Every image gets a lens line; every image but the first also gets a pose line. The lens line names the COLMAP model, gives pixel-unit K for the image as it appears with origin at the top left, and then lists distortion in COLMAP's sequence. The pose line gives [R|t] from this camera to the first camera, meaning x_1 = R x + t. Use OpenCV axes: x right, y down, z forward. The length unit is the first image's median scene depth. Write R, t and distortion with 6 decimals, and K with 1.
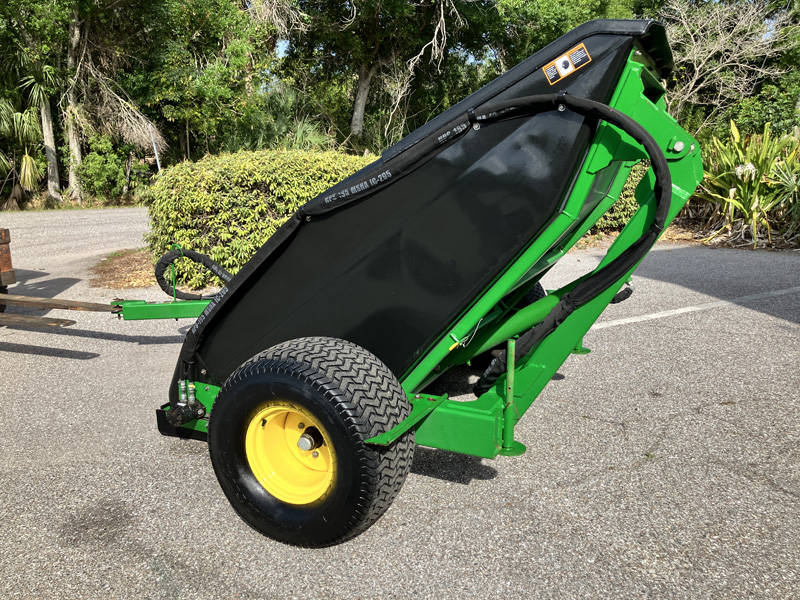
lens RADIAL K [[669.4, 0, 395.7], [0, 669.4, 301.5], [0, 0, 1]] dist [0.058577, -0.075716]
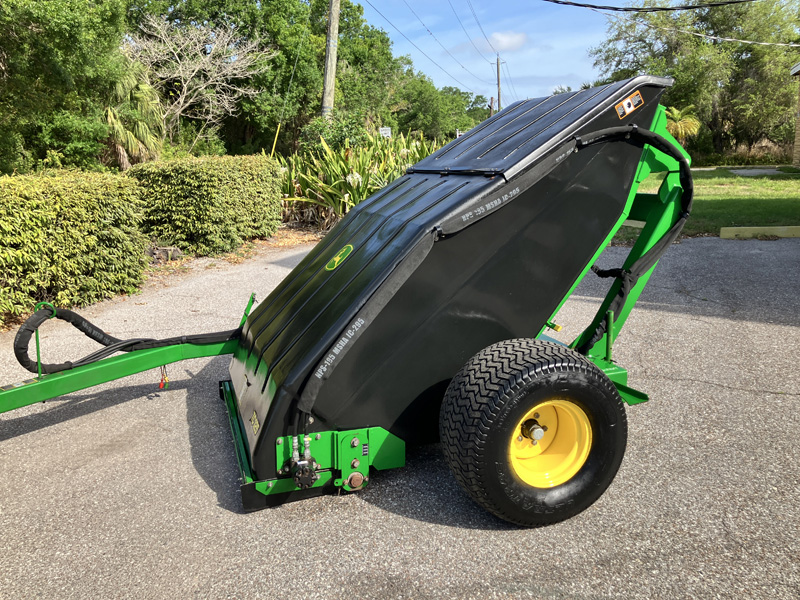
lens RADIAL K [[669.4, 0, 395.7], [0, 669.4, 301.5], [0, 0, 1]] dist [0.058577, -0.075716]
pose [[0.718477, -0.163869, 0.675971, -0.276613], [0.174397, 0.983248, 0.052995, -0.028162], [-0.673332, 0.079811, 0.735020, 0.084909]]
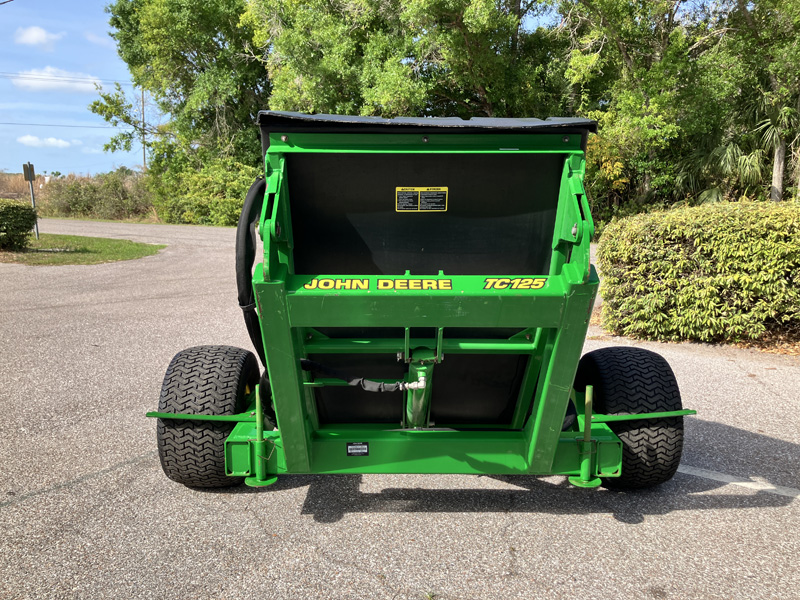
lens RADIAL K [[669.4, 0, 395.7], [0, 669.4, 301.5], [0, 0, 1]] dist [0.058577, -0.075716]
pose [[0.421851, 0.155665, -0.893202, 0.350804], [-0.199747, 0.976902, 0.075913, -0.059776], [0.884388, 0.146391, 0.443201, 0.184376]]
